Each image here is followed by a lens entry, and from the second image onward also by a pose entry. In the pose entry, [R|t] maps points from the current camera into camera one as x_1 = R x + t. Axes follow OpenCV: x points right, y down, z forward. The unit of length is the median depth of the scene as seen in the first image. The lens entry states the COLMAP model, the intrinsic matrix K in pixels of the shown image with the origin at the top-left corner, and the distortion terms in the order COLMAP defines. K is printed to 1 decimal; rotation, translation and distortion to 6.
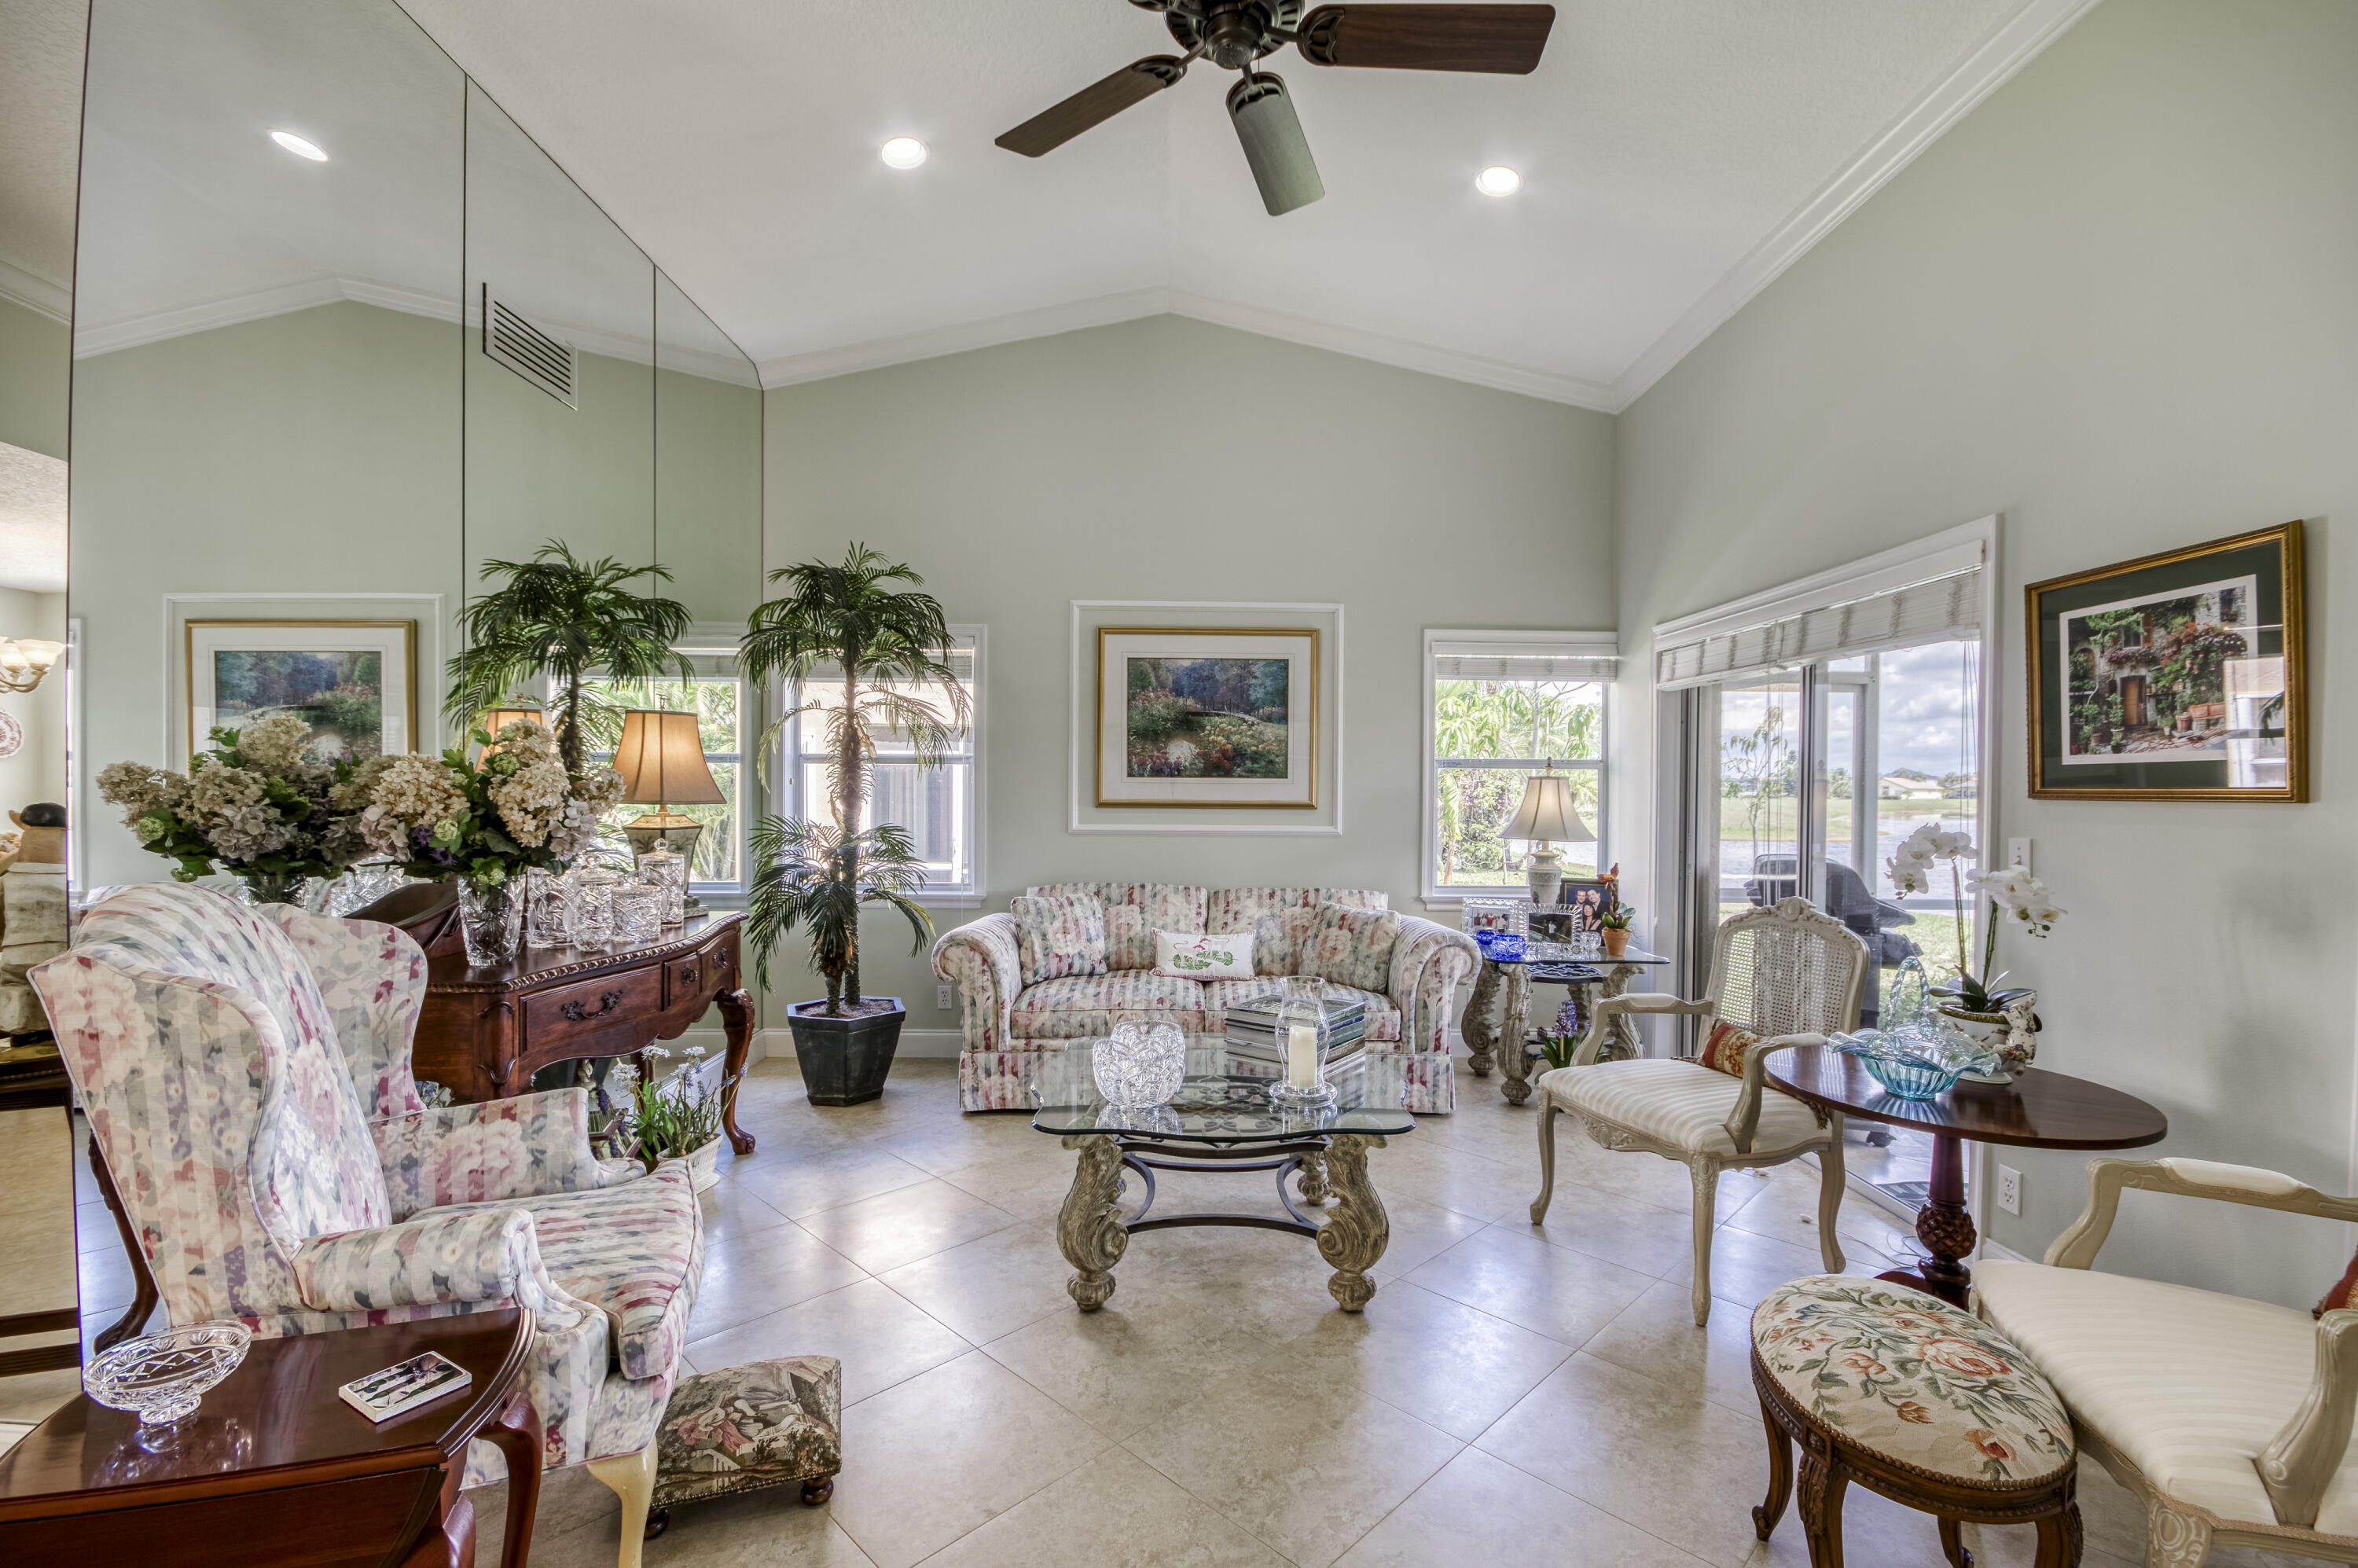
lens RADIAL K [[1044.7, 0, 1178.2], [0, 1044.7, 795.3], [0, 0, 1]] dist [-0.003744, -0.004534]
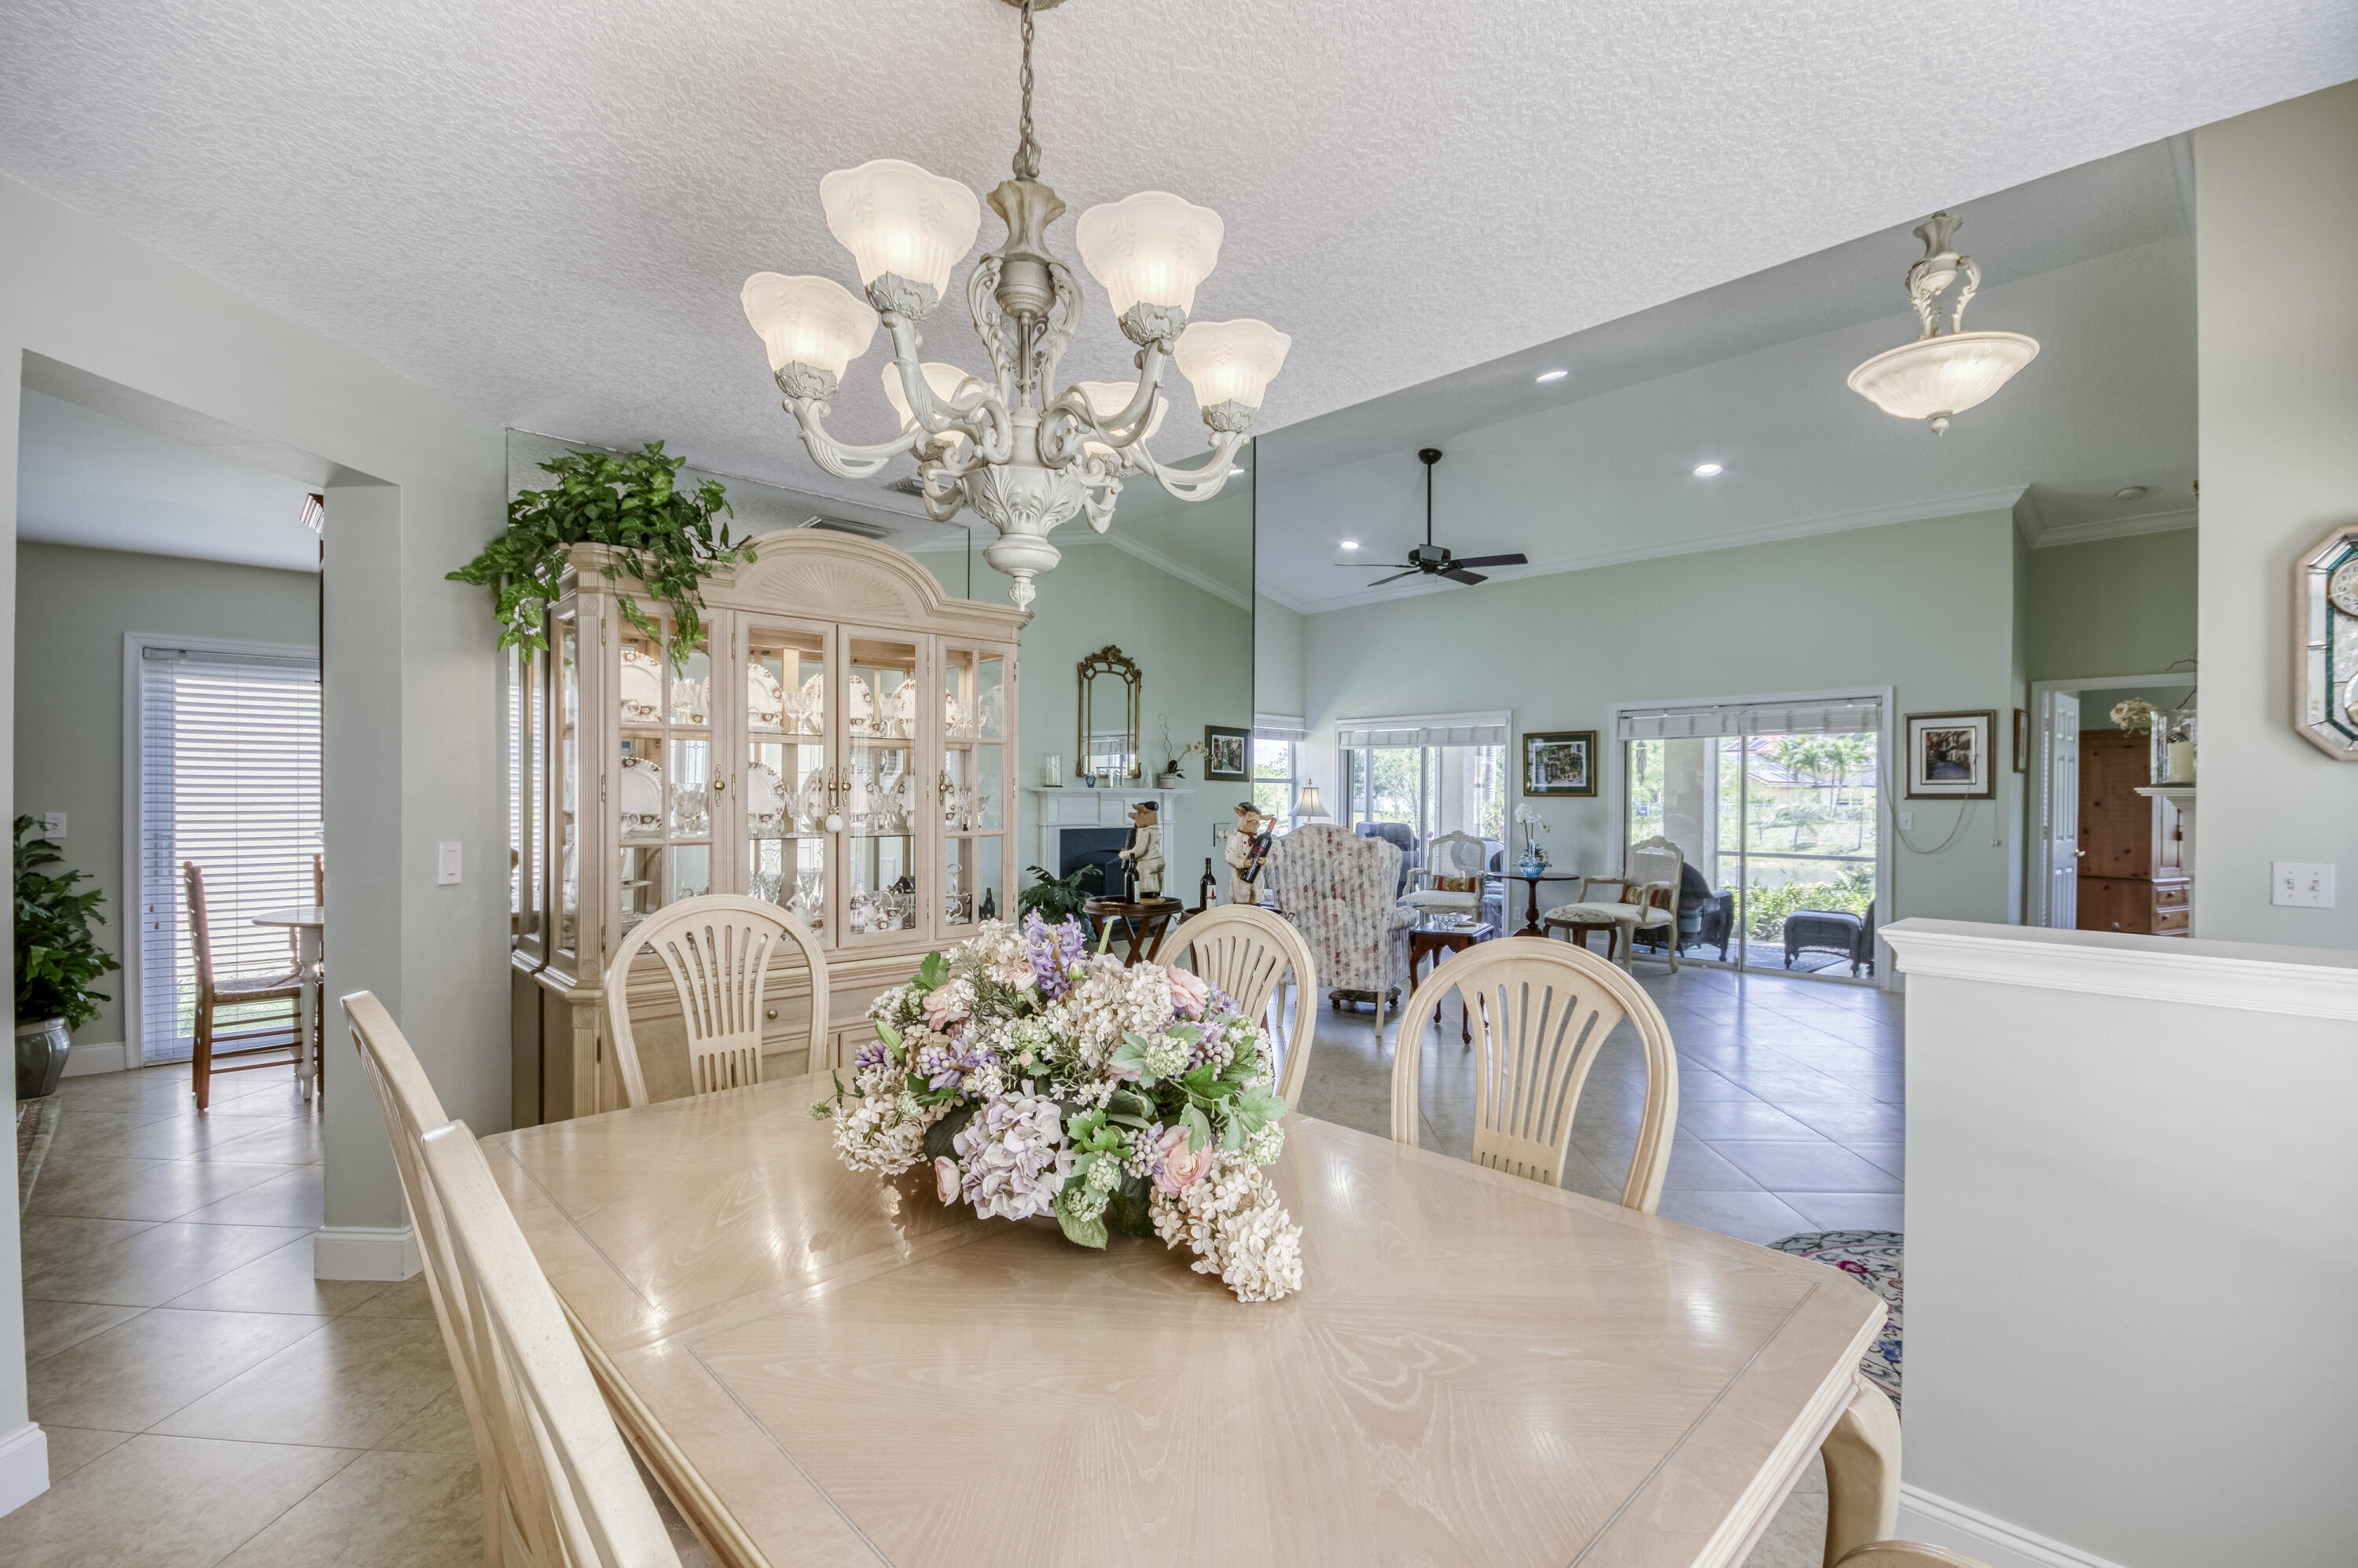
lens RADIAL K [[1044.7, 0, 1181.5], [0, 1044.7, 796.4], [0, 0, 1]] dist [-0.003744, -0.004534]
pose [[0.739071, -0.004344, 0.673613, -1.334438], [0.004503, 0.999989, 0.001509, -0.004182], [-0.673612, 0.001919, 0.739083, -0.445384]]
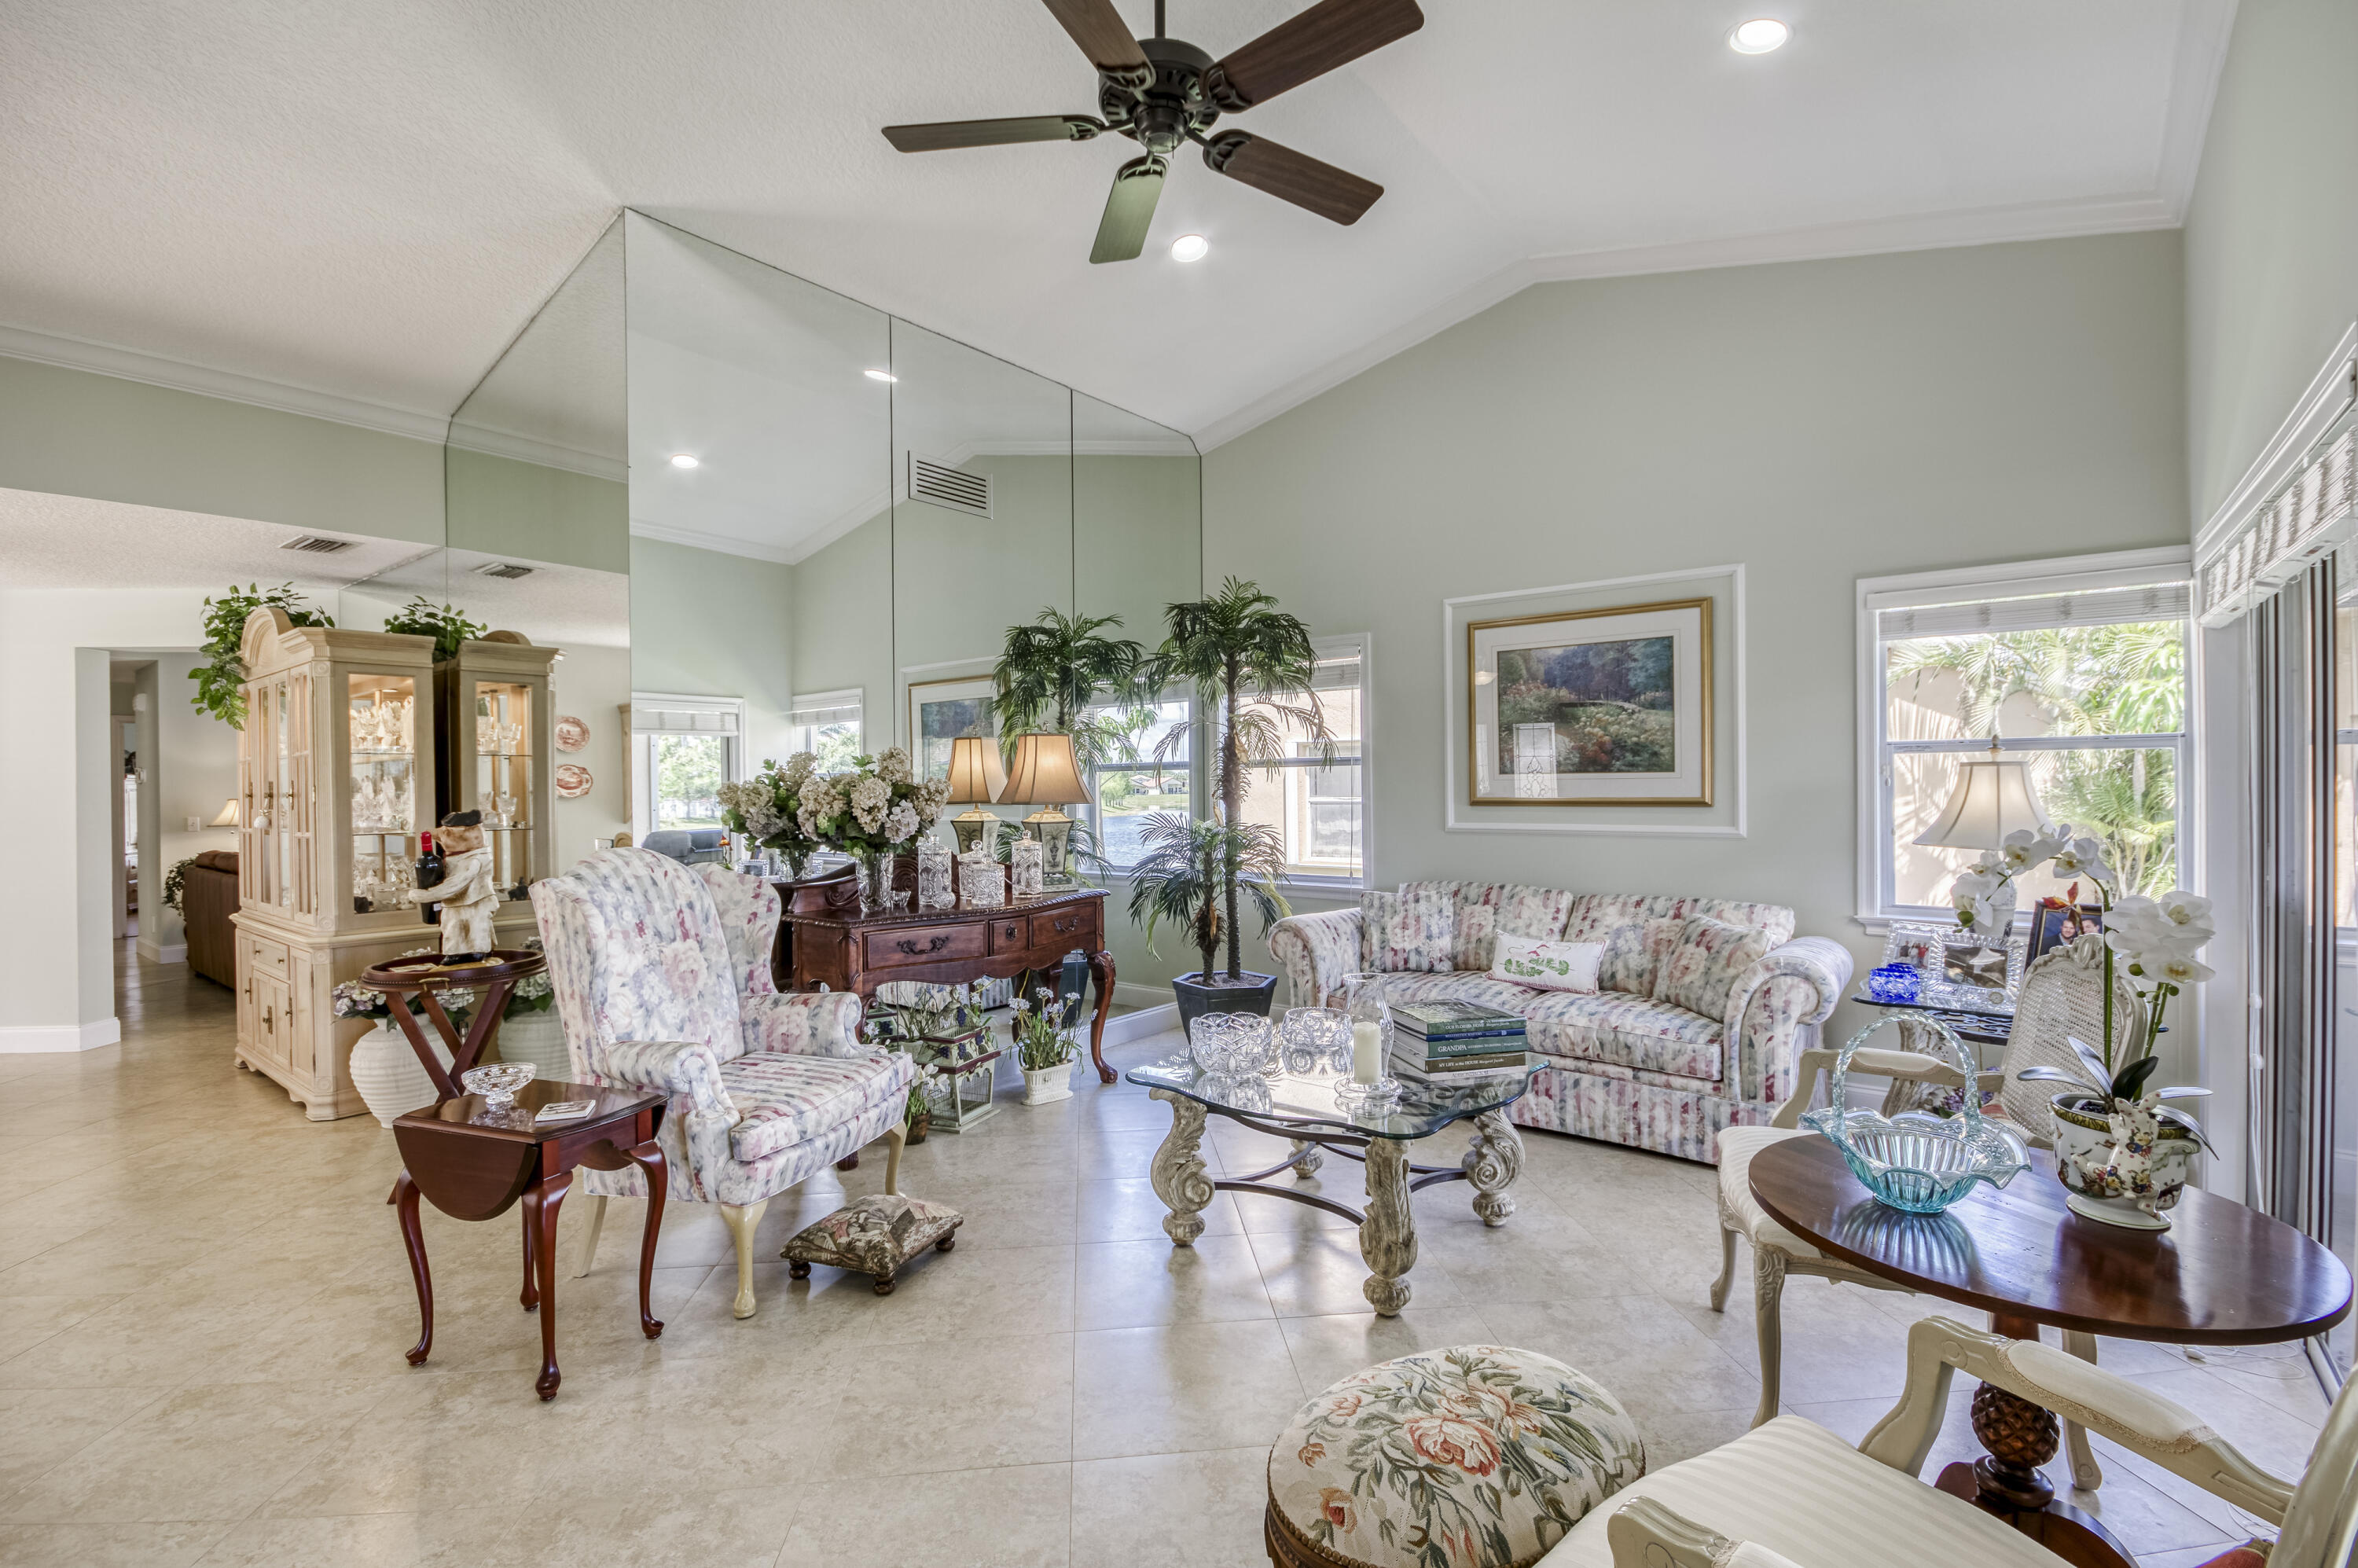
lens RADIAL K [[1044.7, 0, 1167.3], [0, 1044.7, 792.2], [0, 0, 1]] dist [-0.003744, -0.004534]
pose [[0.774305, -0.011276, -0.632712, 0.369245], [0.009895, 0.999935, -0.005711, 0.001795], [0.632735, -0.001839, 0.774366, 0.060261]]
